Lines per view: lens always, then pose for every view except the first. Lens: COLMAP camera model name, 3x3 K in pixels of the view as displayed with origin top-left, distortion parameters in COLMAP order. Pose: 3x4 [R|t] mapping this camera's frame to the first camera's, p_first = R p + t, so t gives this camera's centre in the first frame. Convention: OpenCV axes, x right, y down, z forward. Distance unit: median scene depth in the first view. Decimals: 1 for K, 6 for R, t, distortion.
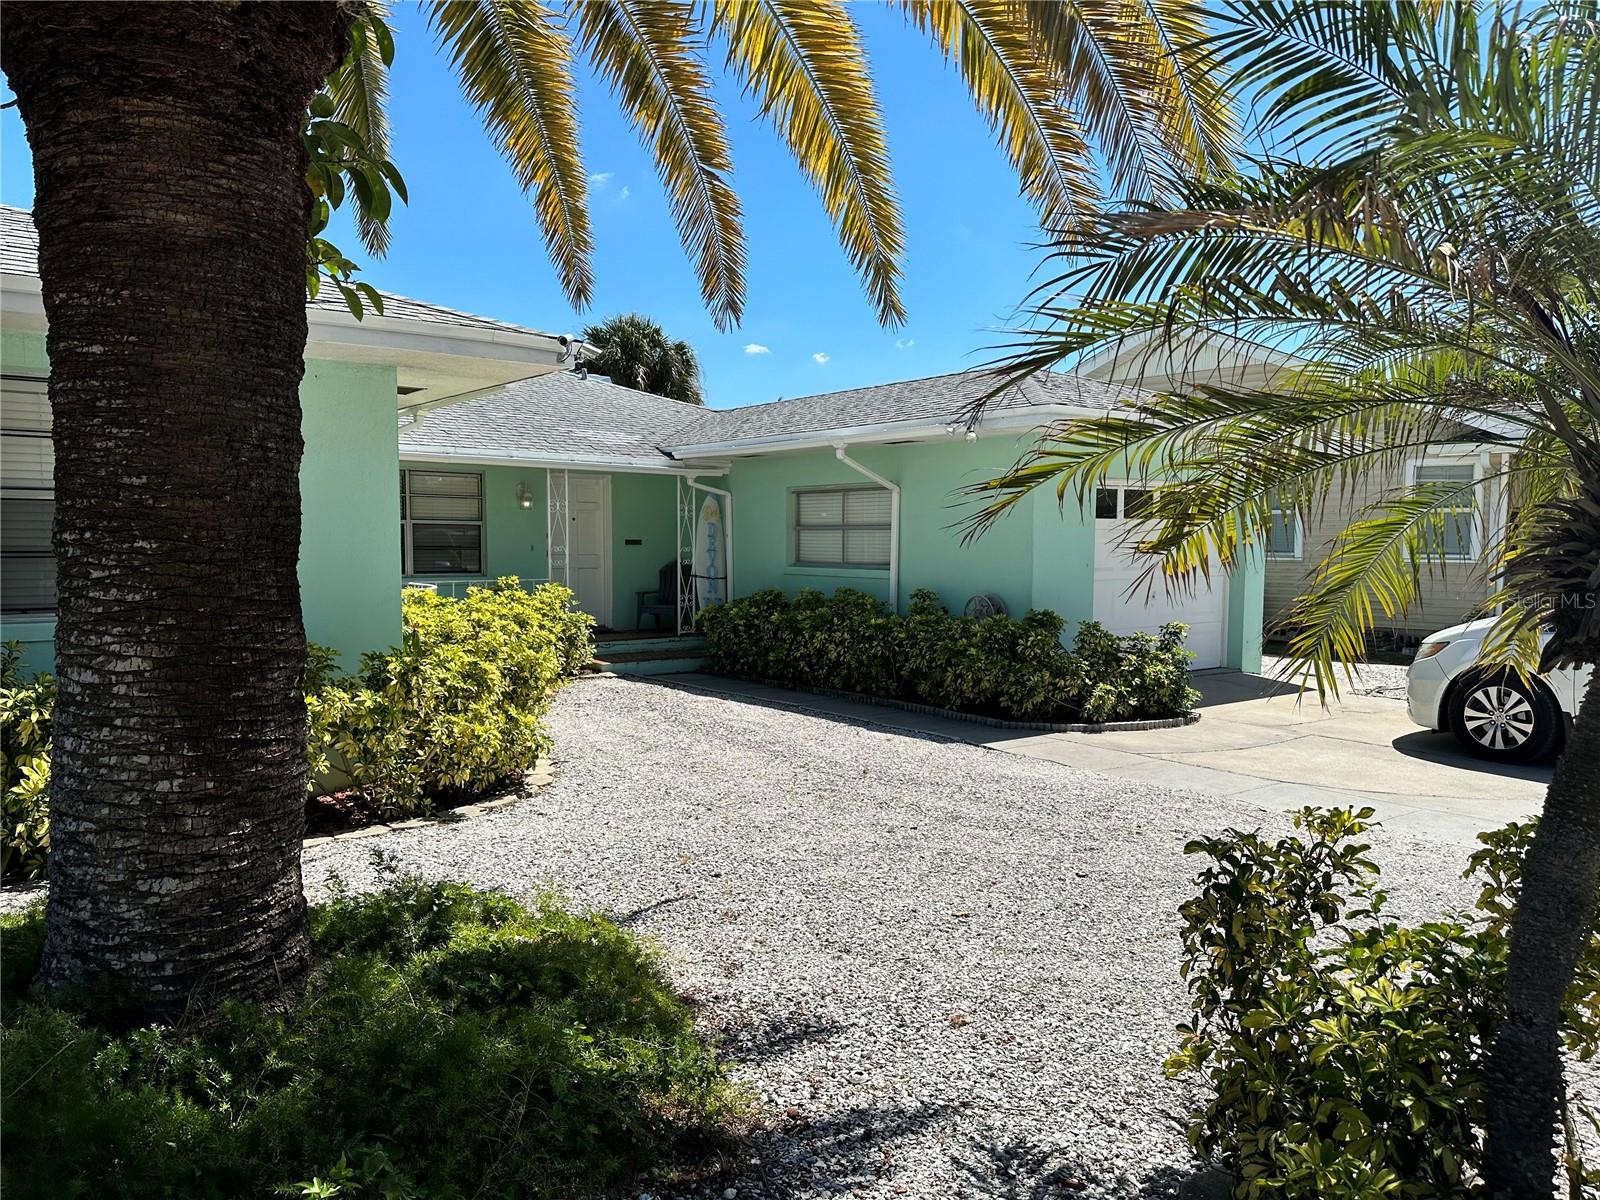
lens RADIAL K [[1123.2, 0, 800.9], [0, 1123.2, 608.0], [0, 0, 1]] dist [0.025724, -0.028032]
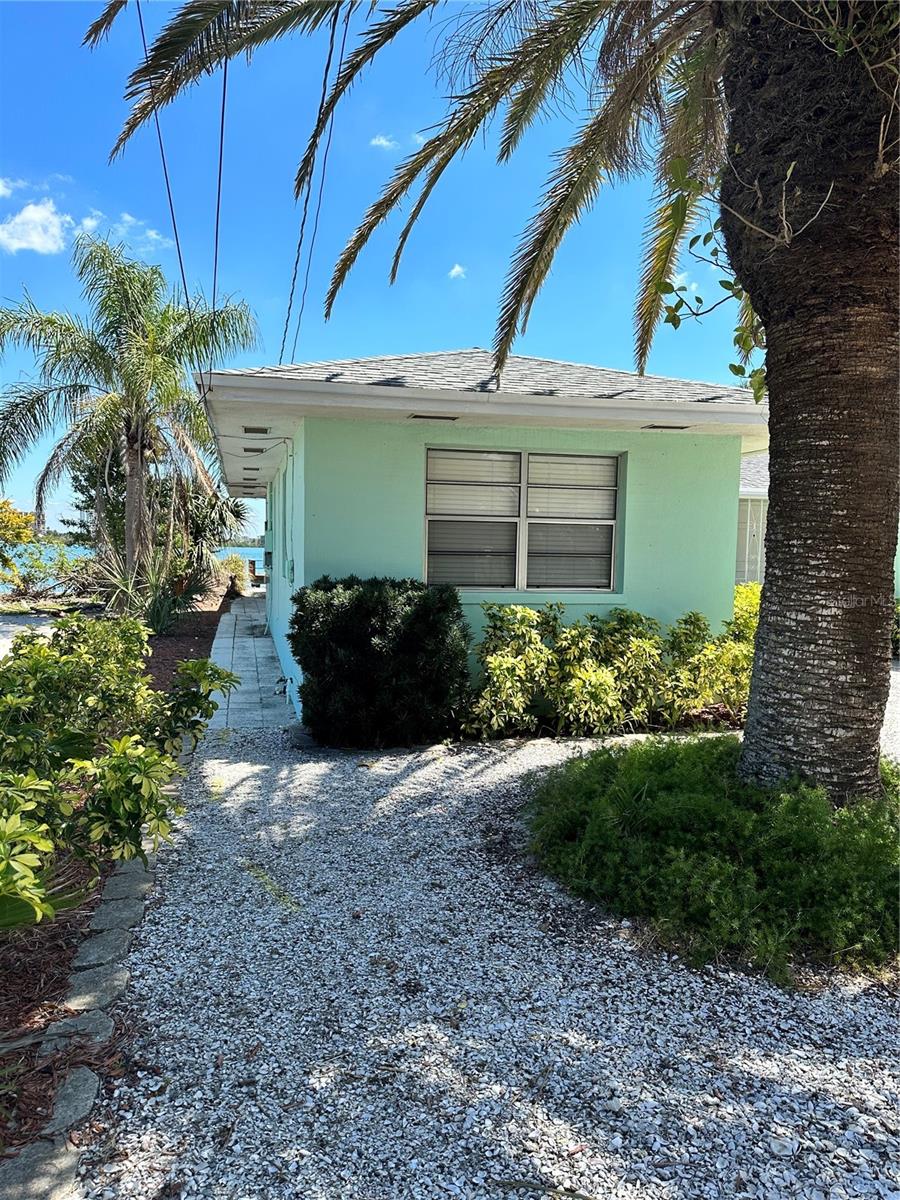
lens RADIAL K [[842.4, 0, 450.0], [0, 842.4, 600.0], [0, 0, 1]] dist [0.025724, -0.028032]
pose [[0.914039, 0.040268, -0.403621, -0.601904], [-0.040877, 0.999139, 0.007110, 0.046765], [0.403560, 0.010000, 0.914898, -0.526615]]
